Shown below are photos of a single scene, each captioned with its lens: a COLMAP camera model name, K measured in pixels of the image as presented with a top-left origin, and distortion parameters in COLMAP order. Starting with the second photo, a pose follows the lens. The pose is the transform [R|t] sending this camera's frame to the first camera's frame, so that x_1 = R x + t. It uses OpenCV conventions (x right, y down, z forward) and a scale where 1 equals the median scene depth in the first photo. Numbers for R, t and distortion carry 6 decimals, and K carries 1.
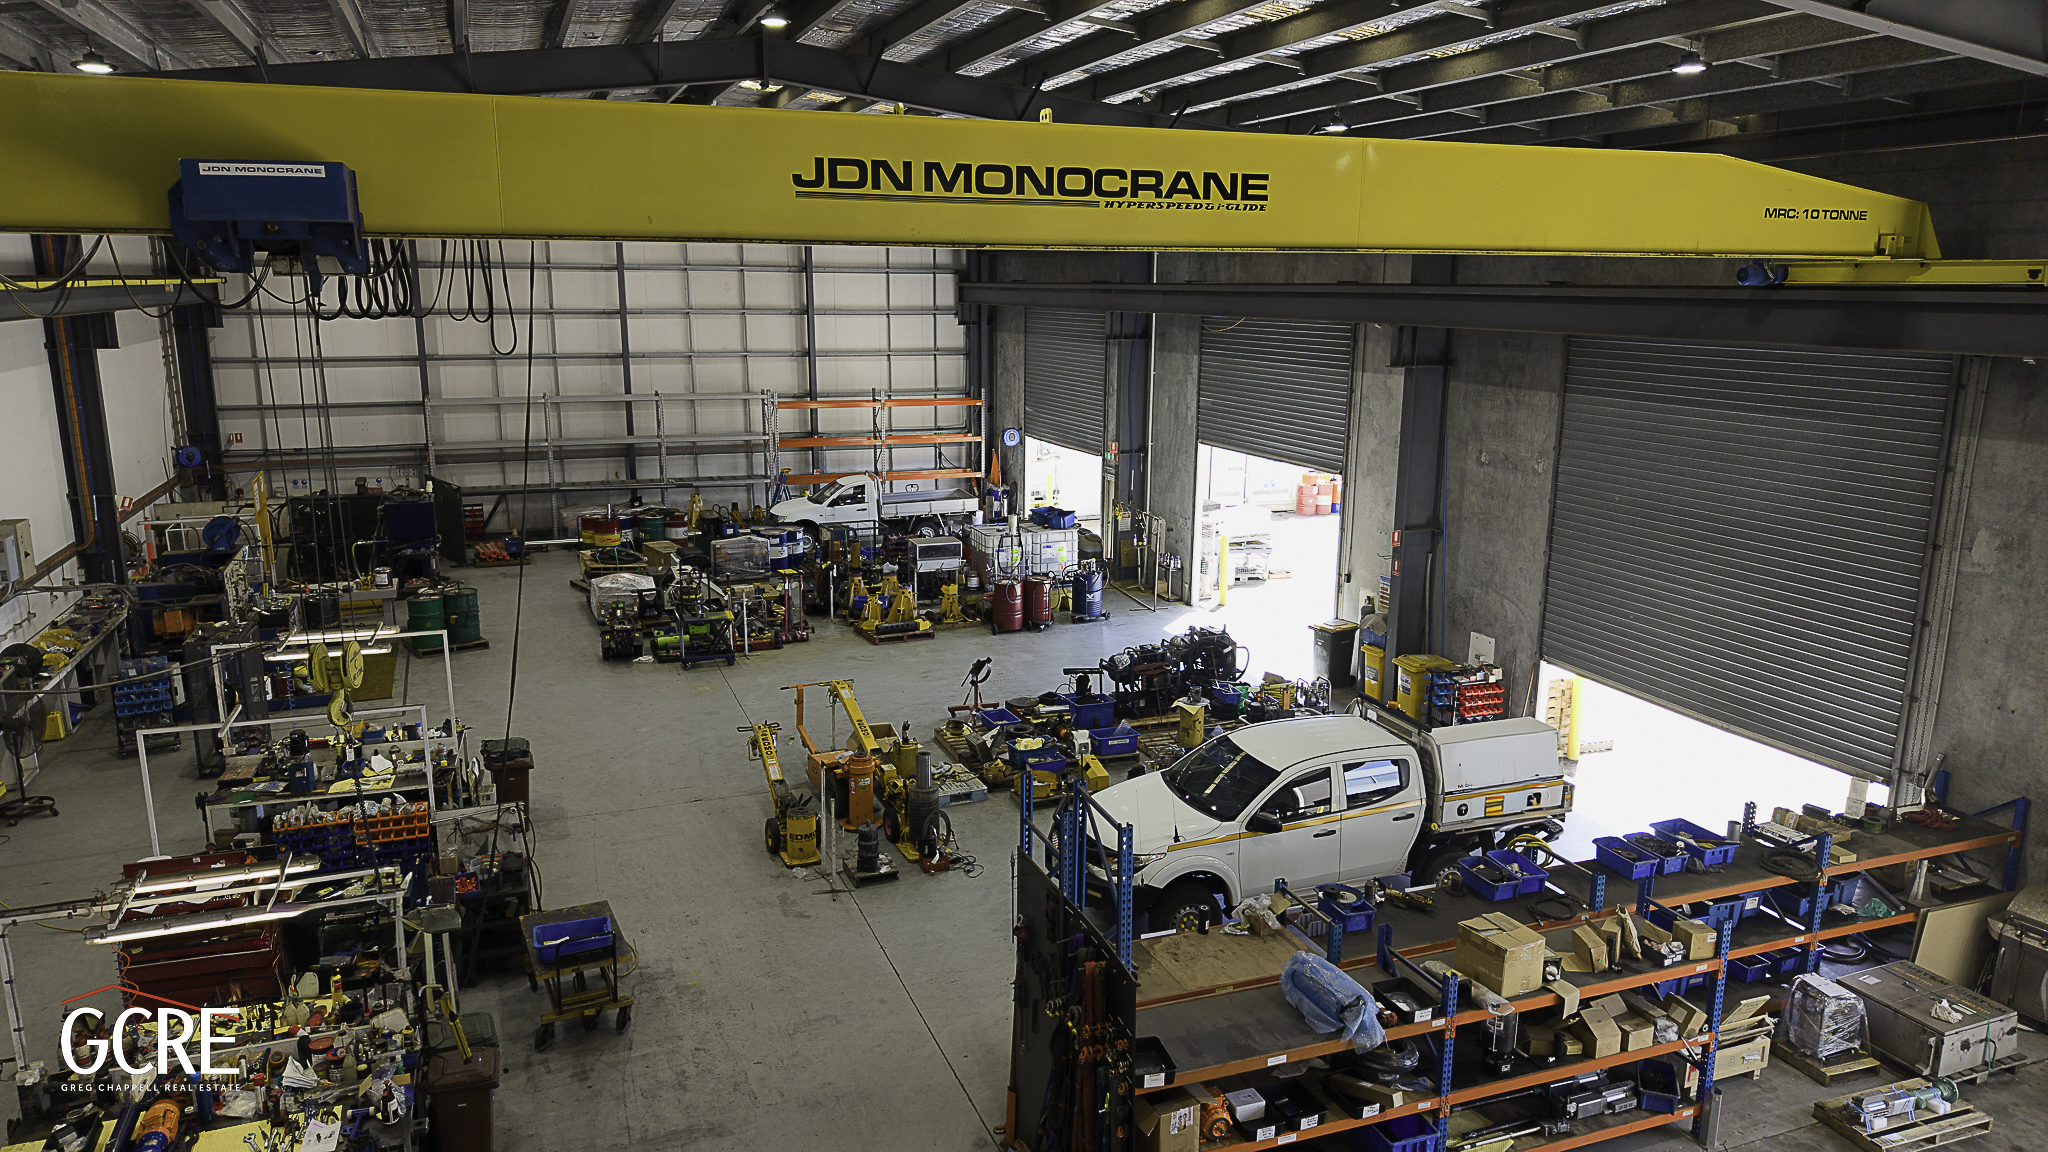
lens RADIAL K [[1374.1, 0, 1024.0], [0, 1374.1, 576.0], [0, 0, 1]] dist [0.048928, -0.064159]
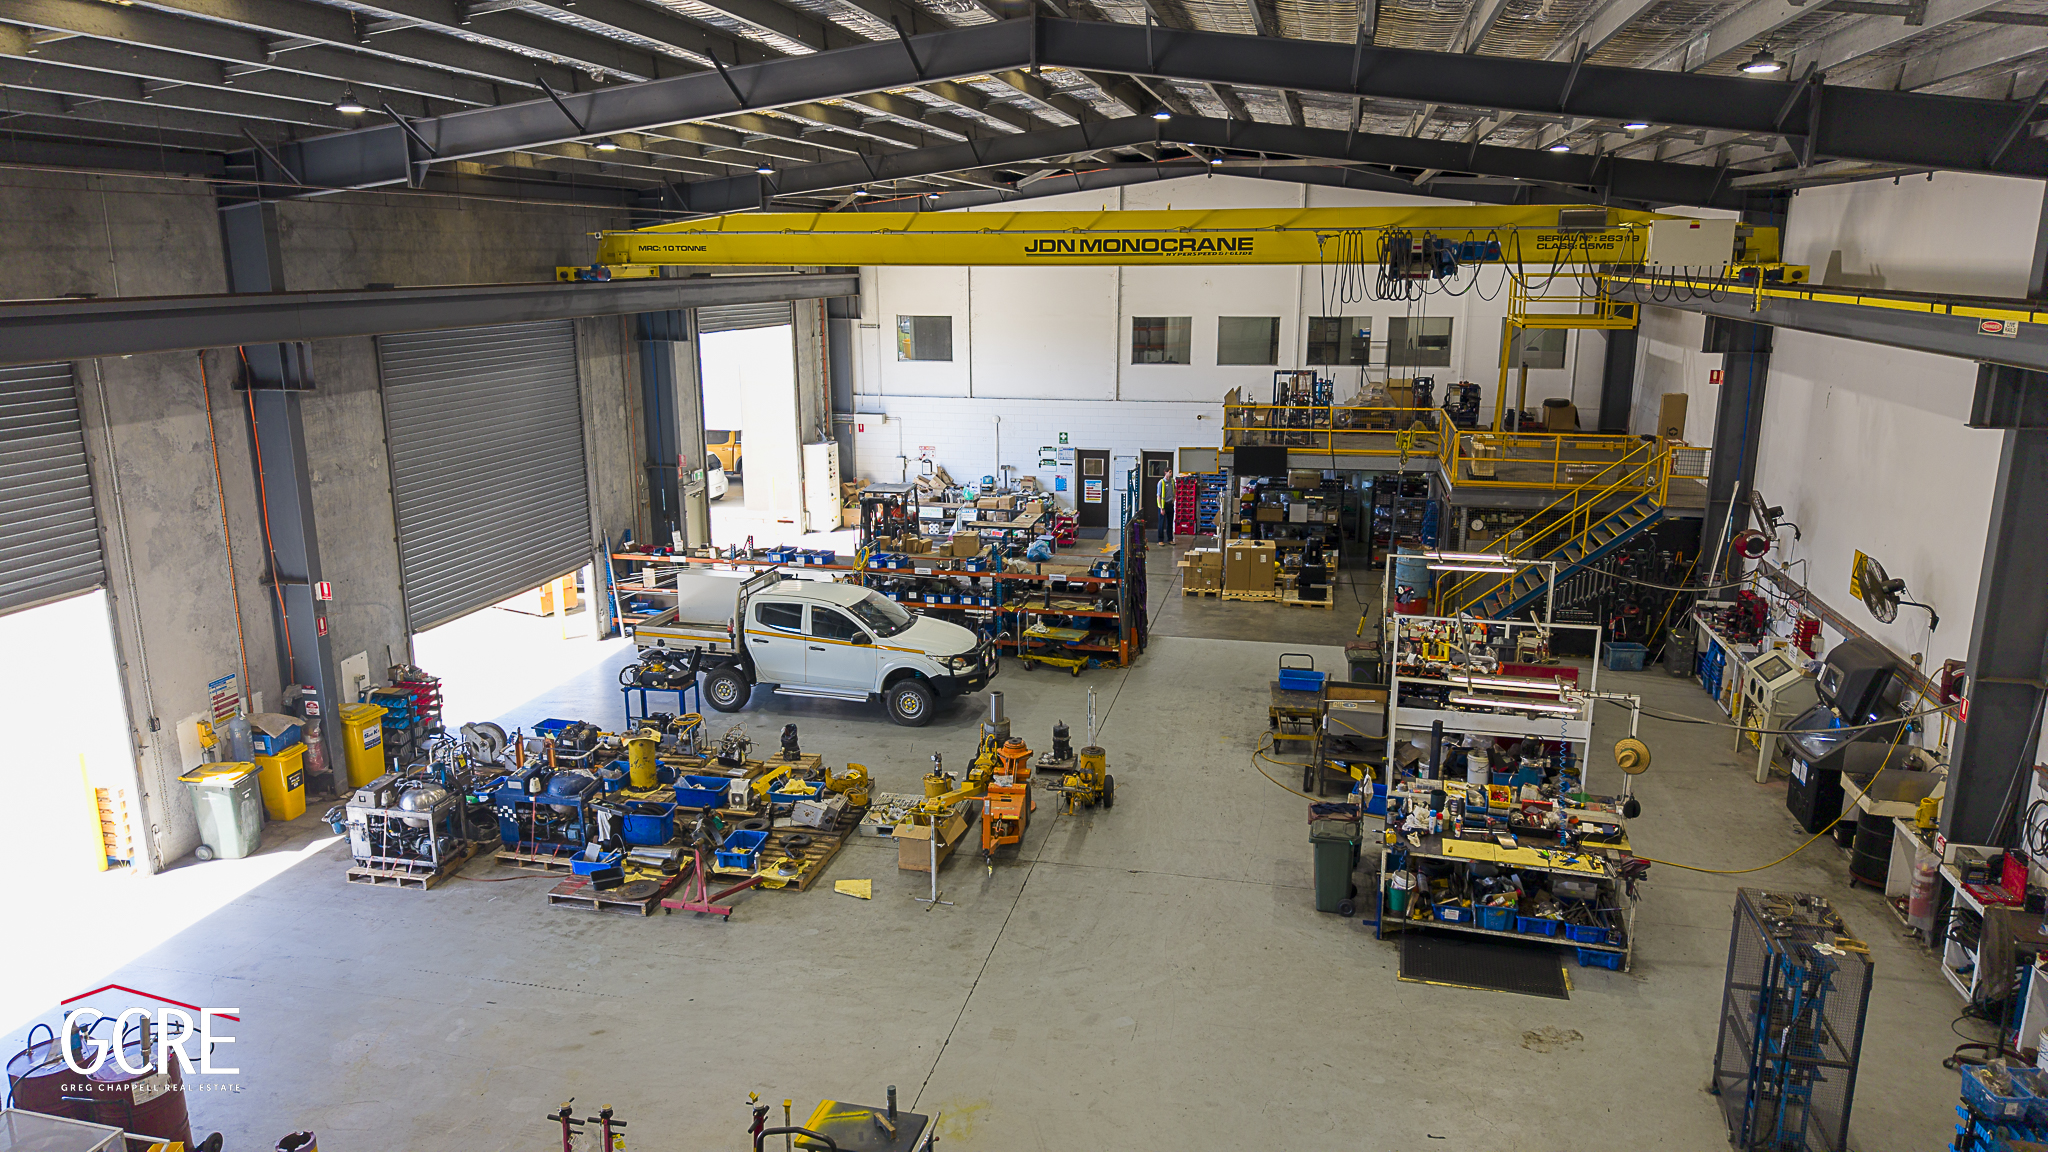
lens RADIAL K [[1374.1, 0, 1024.0], [0, 1374.1, 576.0], [0, 0, 1]] dist [0.048928, -0.064159]
pose [[-0.832989, -0.123643, 0.539298, -0.597214], [0.120429, 0.910825, 0.394835, -0.349355], [-0.540025, 0.393840, -0.743817, 1.525297]]
